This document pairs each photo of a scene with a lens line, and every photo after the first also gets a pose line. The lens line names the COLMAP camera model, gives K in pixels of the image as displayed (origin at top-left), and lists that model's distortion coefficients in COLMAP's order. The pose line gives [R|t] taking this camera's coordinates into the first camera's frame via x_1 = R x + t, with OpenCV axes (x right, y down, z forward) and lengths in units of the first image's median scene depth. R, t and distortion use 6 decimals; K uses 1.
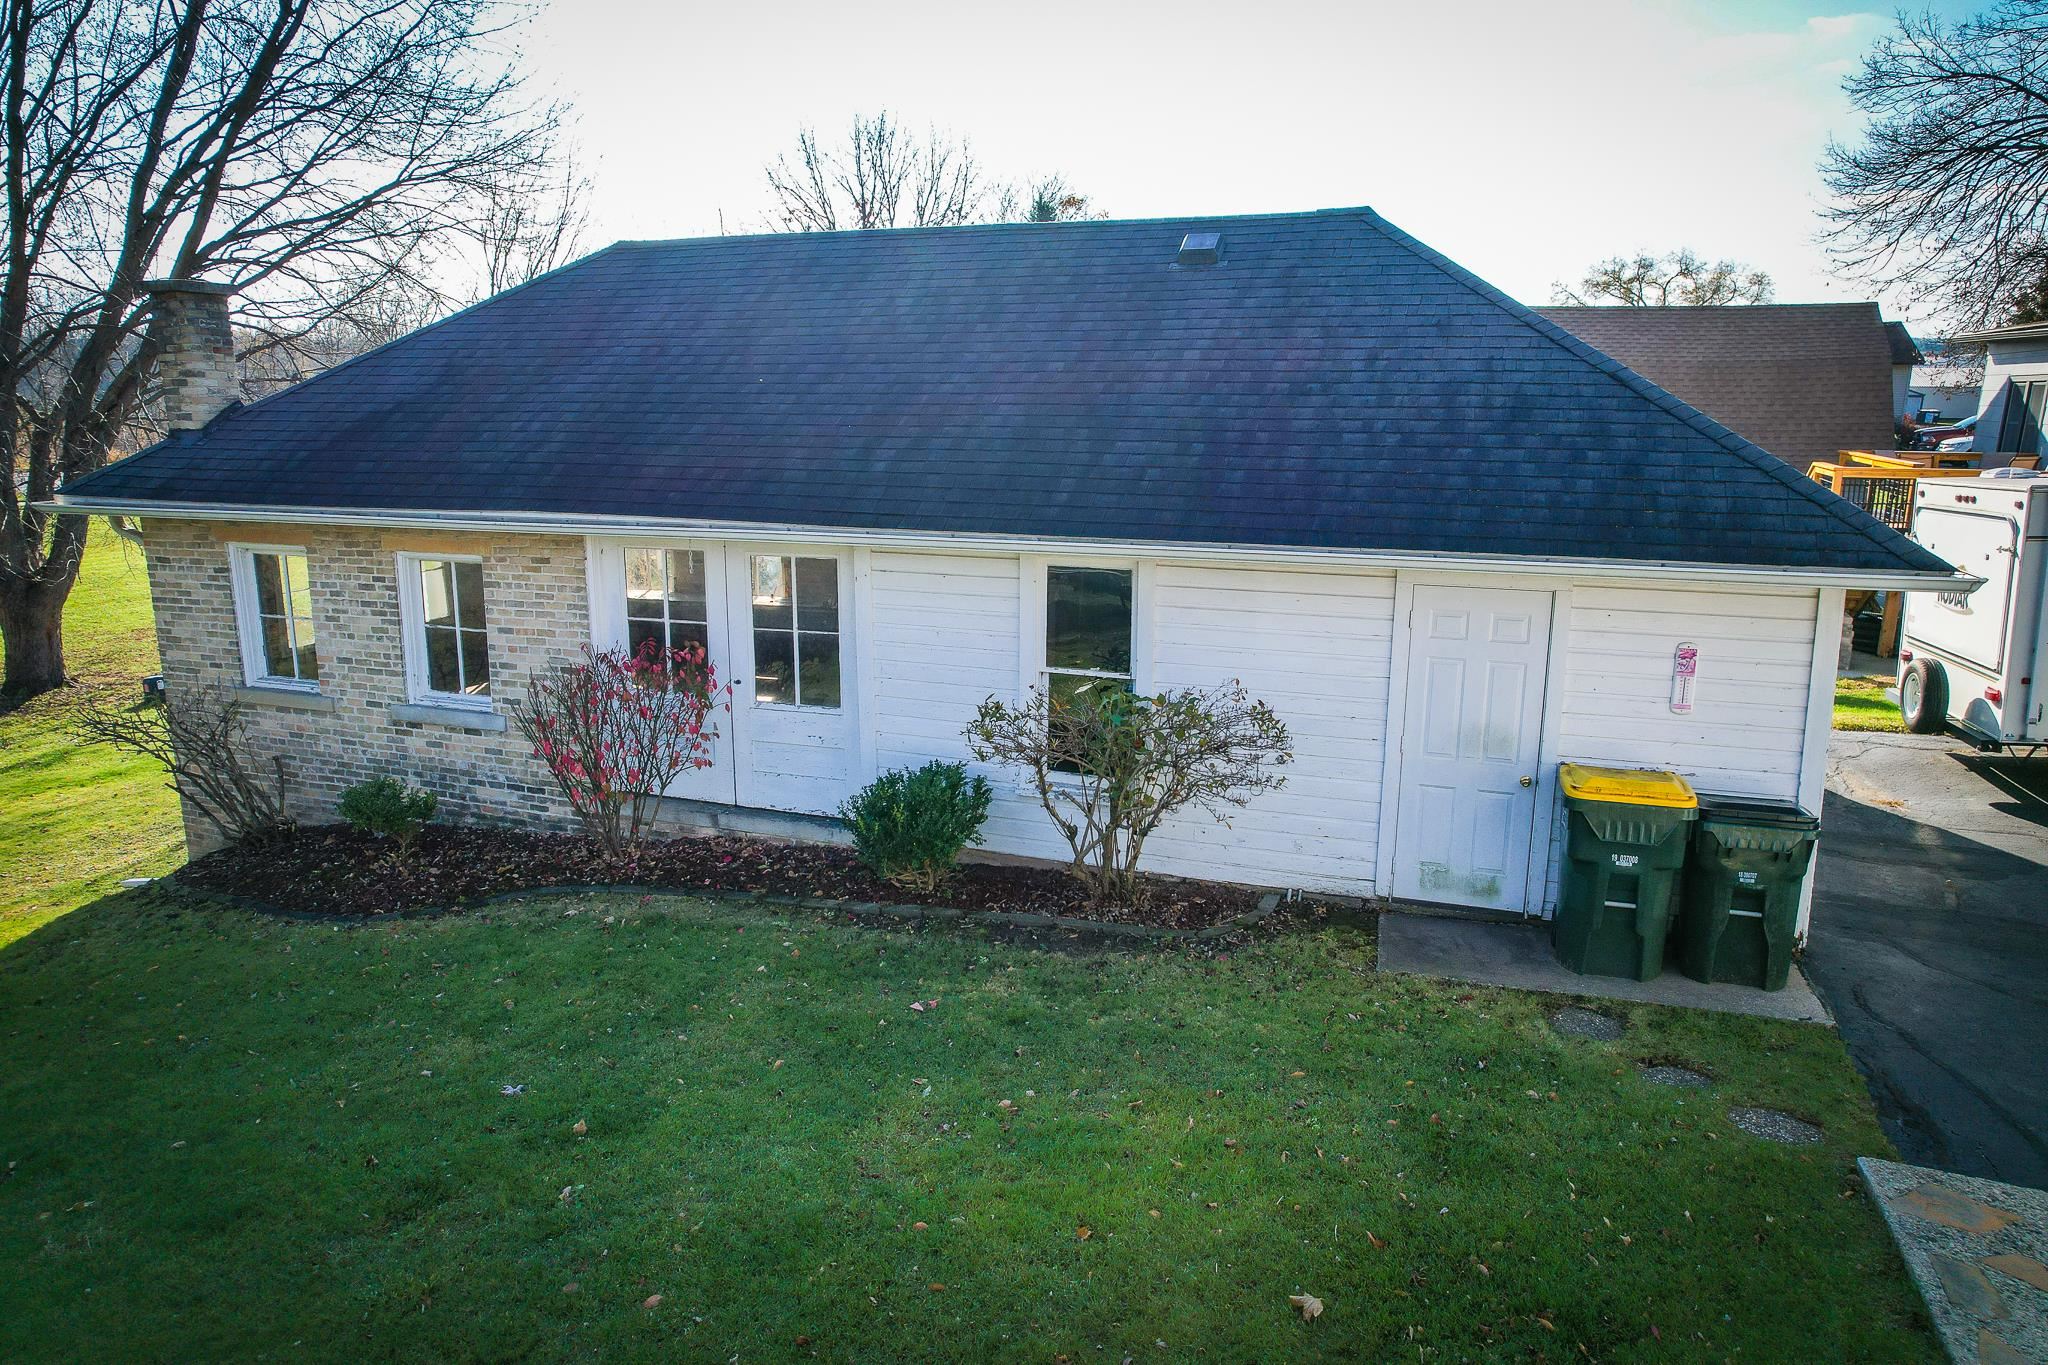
lens RADIAL K [[1229.9, 0, 1028.7], [0, 1229.9, 694.7], [0, 0, 1]] dist [0.004996, 0.001300]
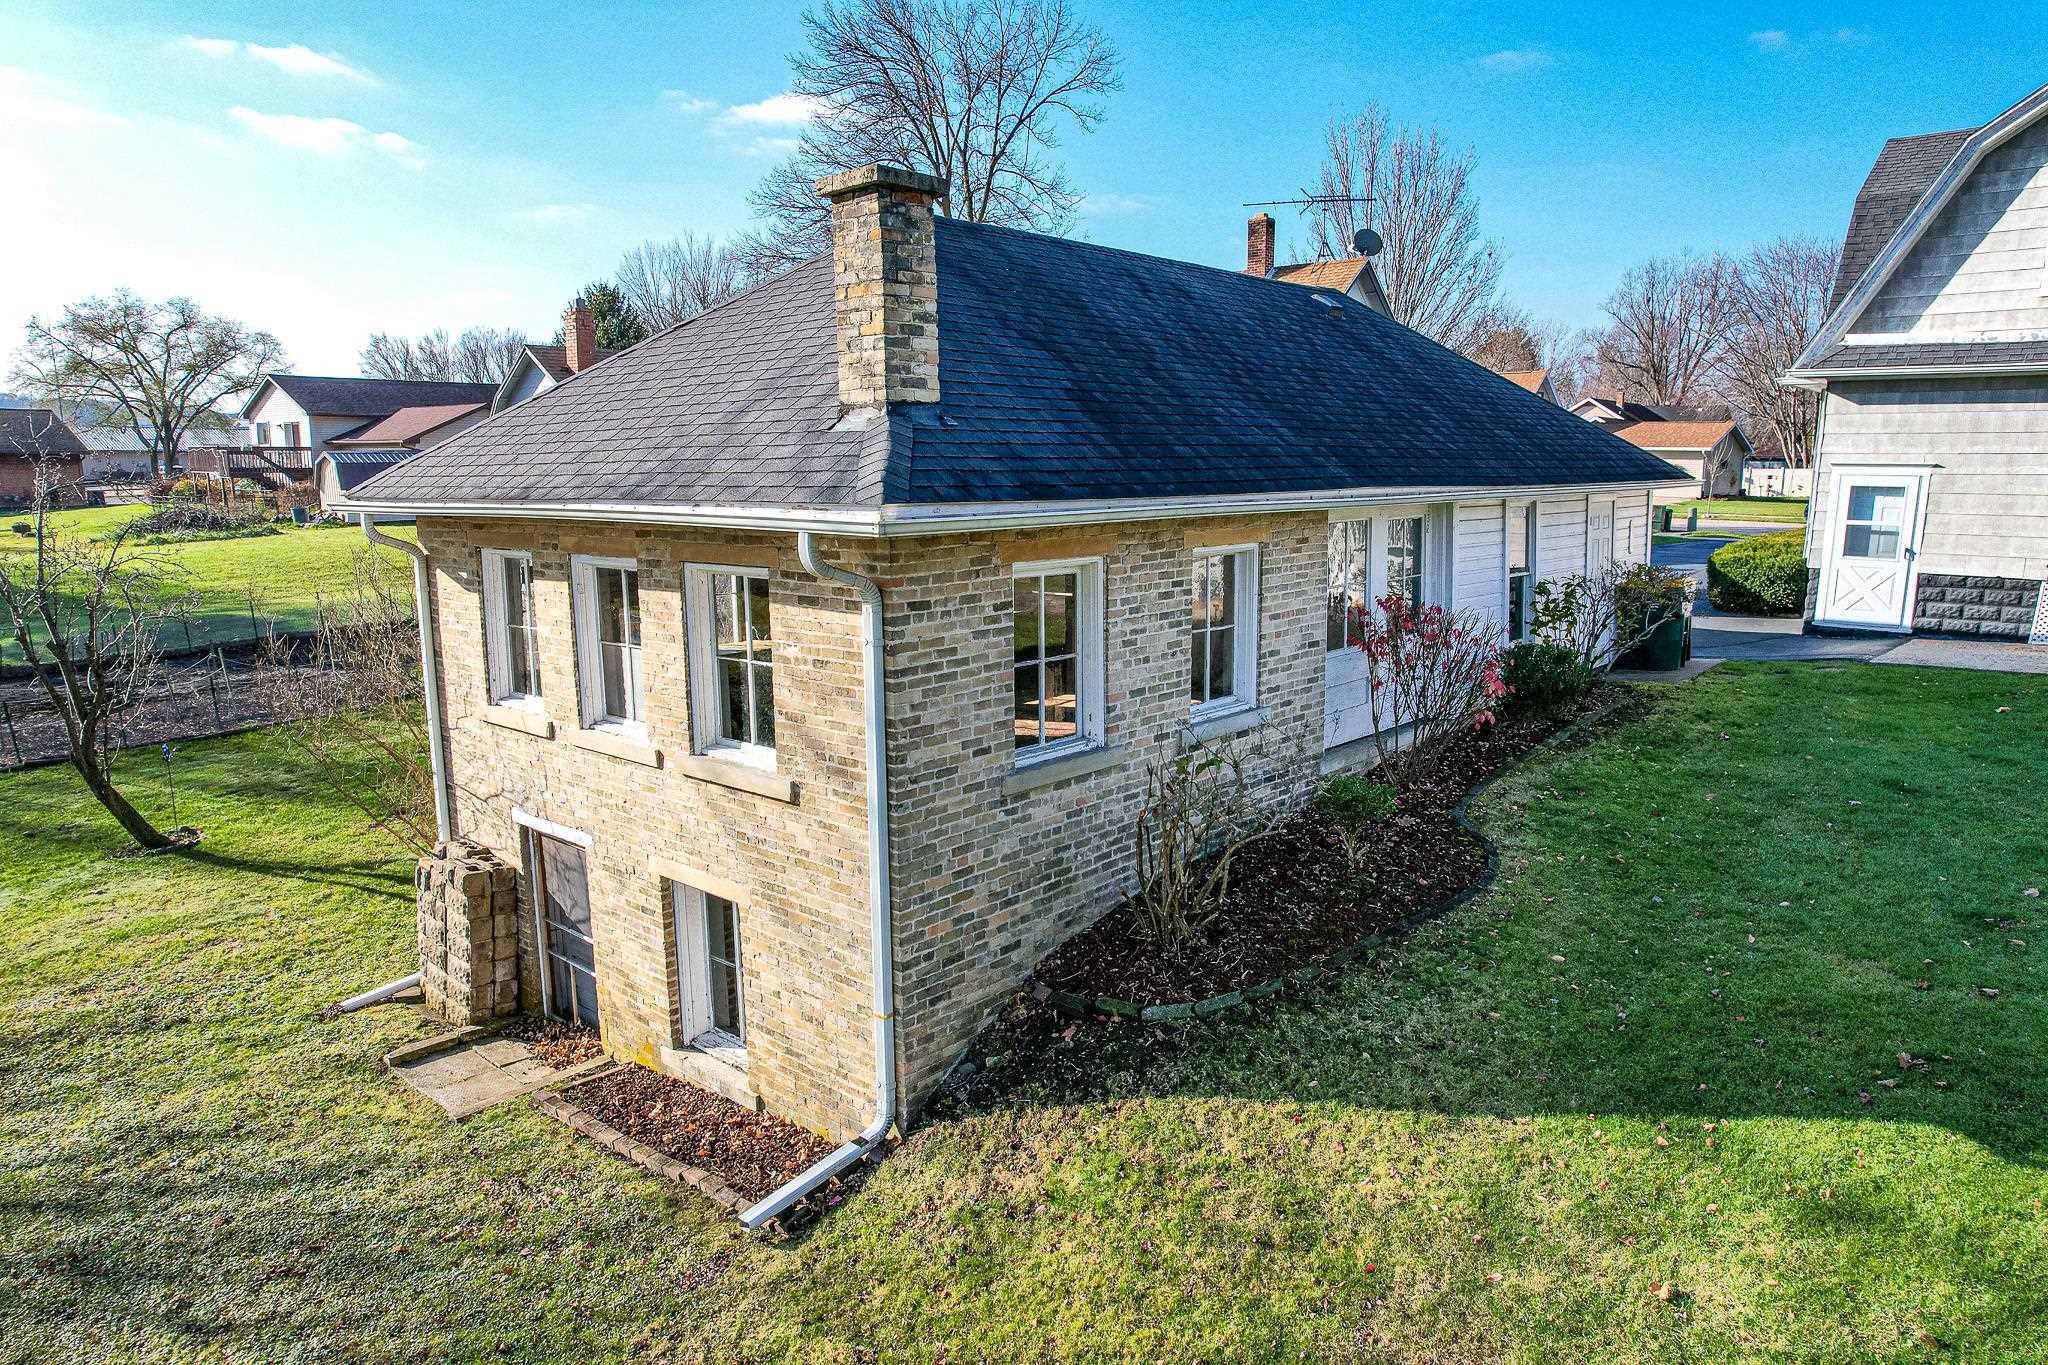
lens RADIAL K [[1324.5, 0, 1027.7], [0, 1324.5, 699.2], [0, 0, 1]] dist [-0.083080, 0.077197]
pose [[0.373342, -0.177112, 0.910630, -1.394034], [0.196632, 0.974411, 0.108902, -0.134083], [-0.906615, 0.138401, 0.398615, 0.732391]]
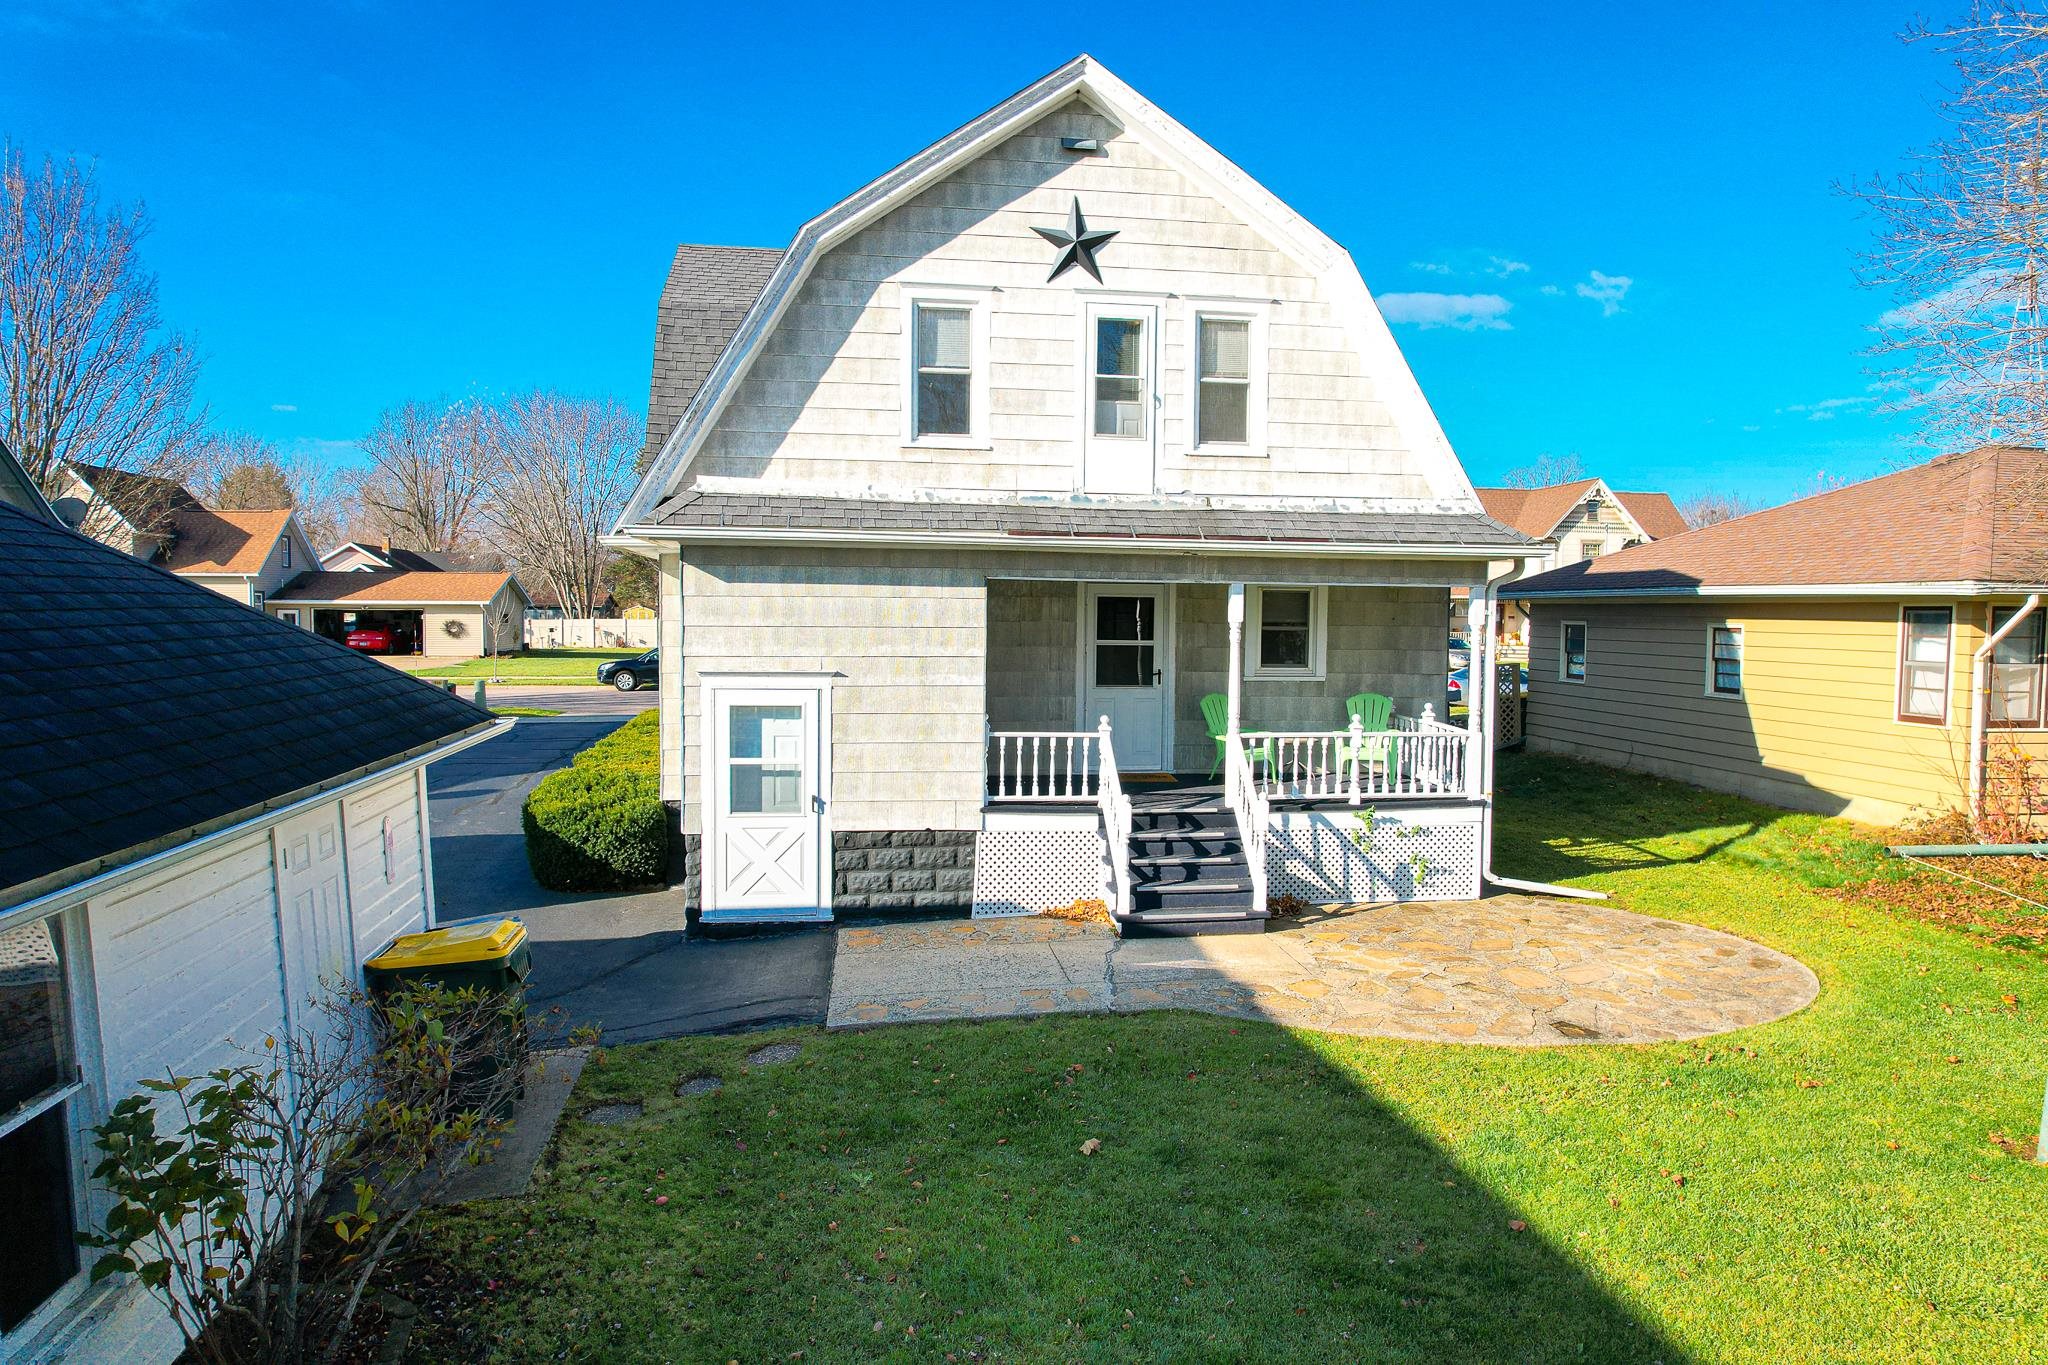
lens RADIAL K [[1324.5, 0, 1037.6], [0, 1324.5, 691.1], [0, 0, 1]] dist [-0.083080, 0.077197]
pose [[-0.473687, -0.070236, 0.877888, -0.503029], [0.174272, 0.969629, 0.171609, -0.167201], [-0.863279, 0.234280, -0.447060, 0.663855]]
